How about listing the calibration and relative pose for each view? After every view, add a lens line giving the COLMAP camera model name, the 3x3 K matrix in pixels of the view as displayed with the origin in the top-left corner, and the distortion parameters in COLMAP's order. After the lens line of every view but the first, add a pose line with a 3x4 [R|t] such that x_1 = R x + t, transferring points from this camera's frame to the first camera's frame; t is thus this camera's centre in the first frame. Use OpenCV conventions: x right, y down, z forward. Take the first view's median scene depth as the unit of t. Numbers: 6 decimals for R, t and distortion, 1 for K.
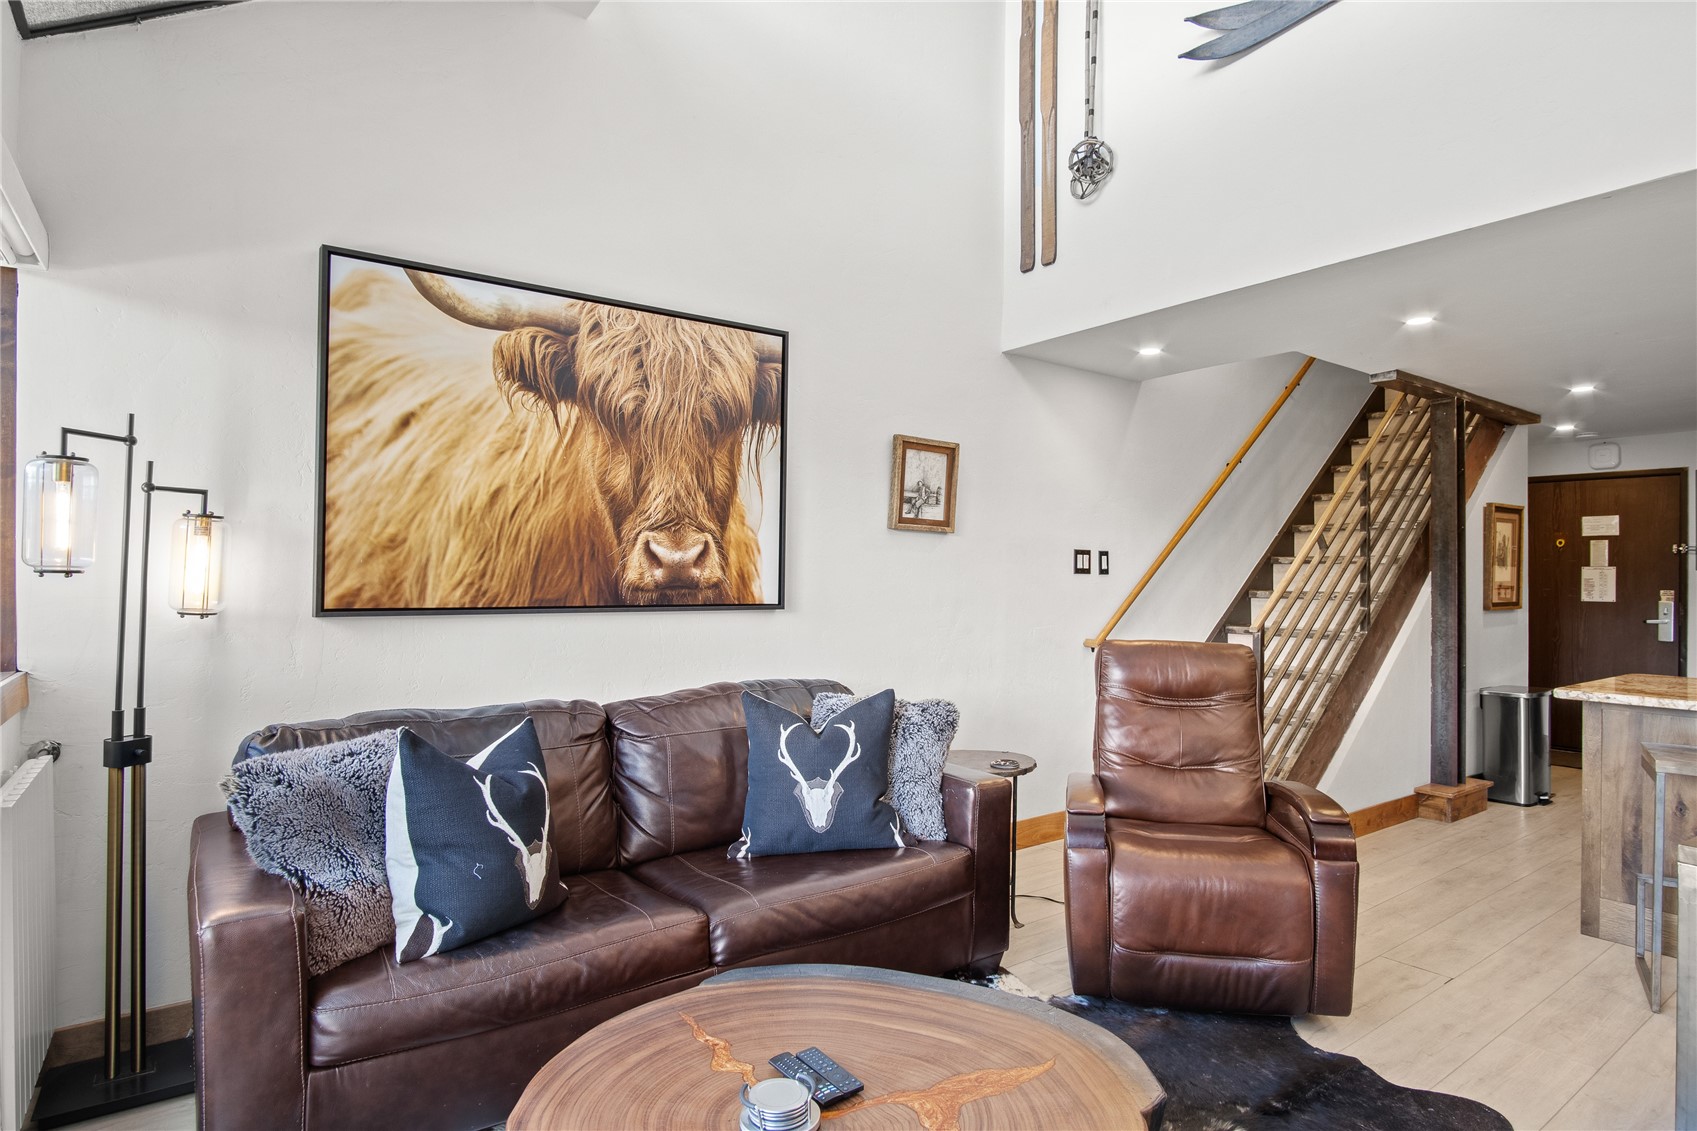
lens RADIAL K [[927.2, 0, 847.5], [0, 927.2, 567.7], [0, 0, 1]] dist [-0.032055, 0.009021]
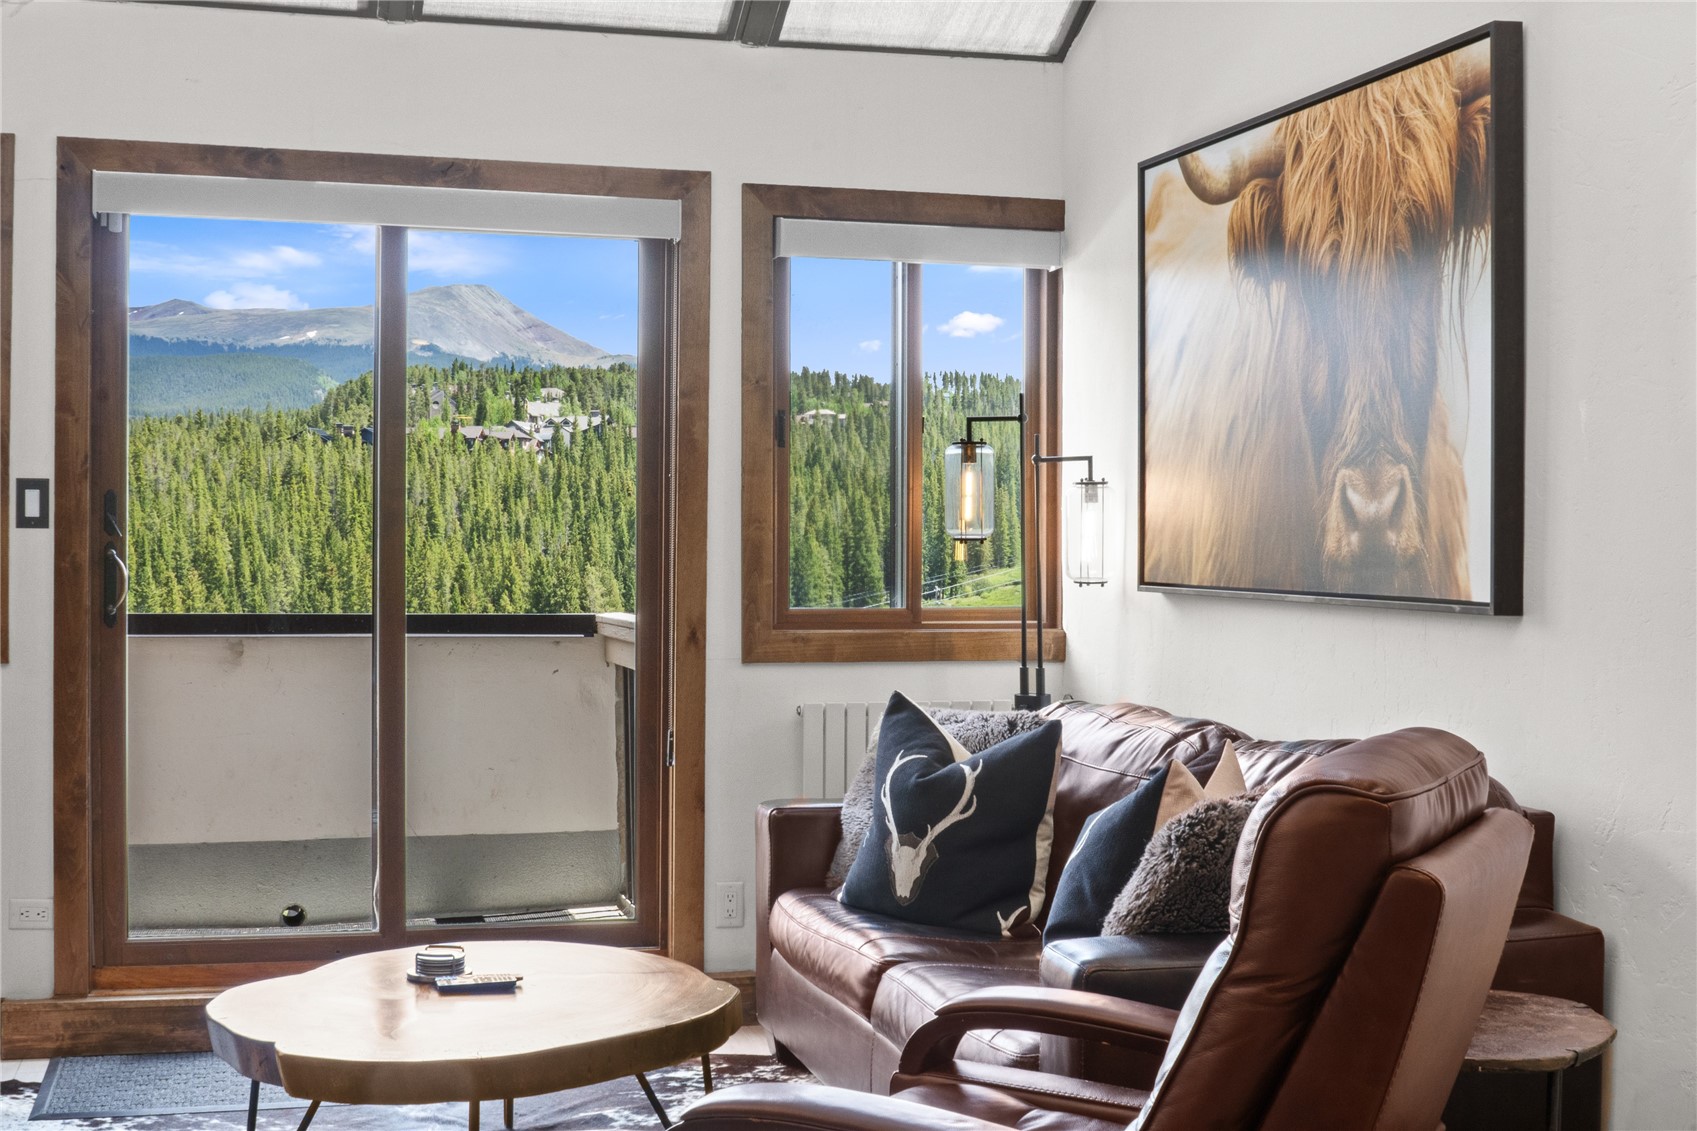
lens RADIAL K [[2142.6, 0, 841.8], [0, 2142.6, 604.9], [0, 0, 1]] dist [-0.089292, -0.014928]
pose [[-0.351466, 0.020801, -0.935970, 1.093429], [-0.002055, 0.999734, 0.022989, 0.016133], [0.936198, 0.010004, -0.351330, 1.109327]]
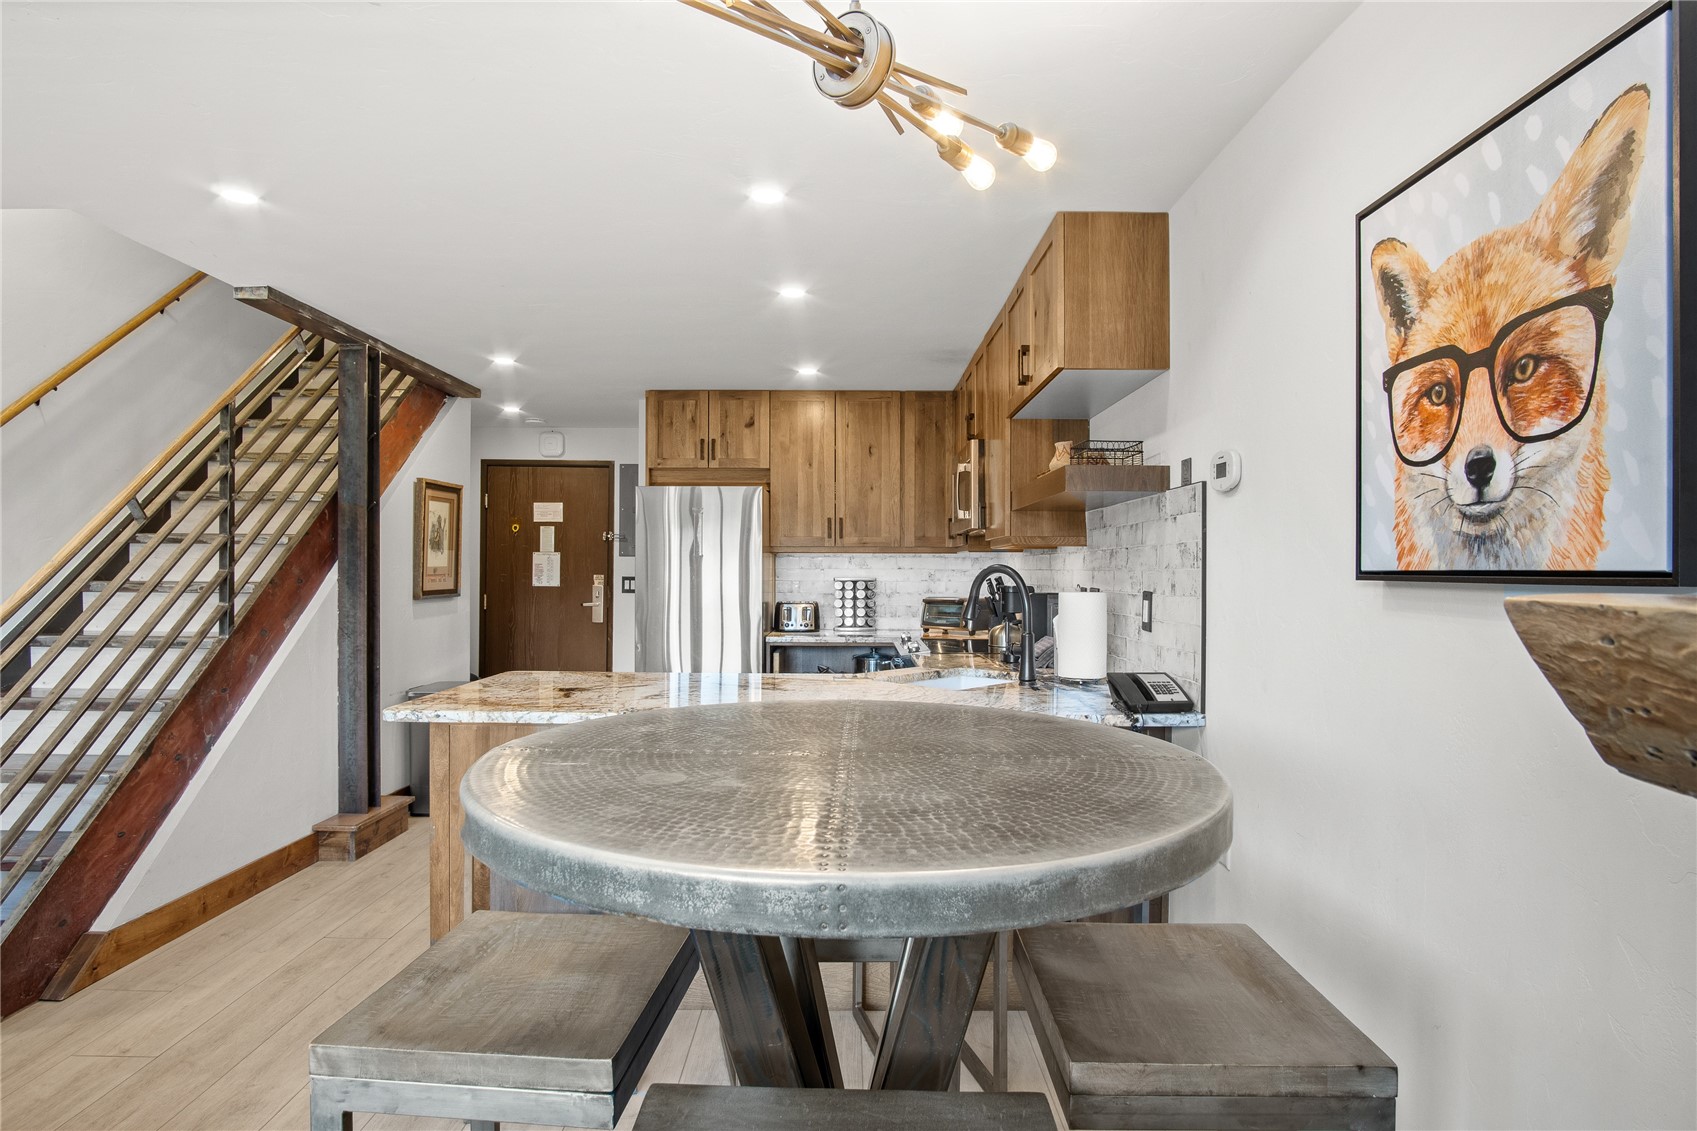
lens RADIAL K [[927.2, 0, 847.5], [0, 927.2, 567.7], [0, 0, 1]] dist [-0.032055, 0.009021]
pose [[0.588909, -0.003782, 0.808190, 0.360762], [-0.008732, 0.999901, 0.011042, 0.003787], [-0.808152, -0.013560, 0.588818, 0.225148]]
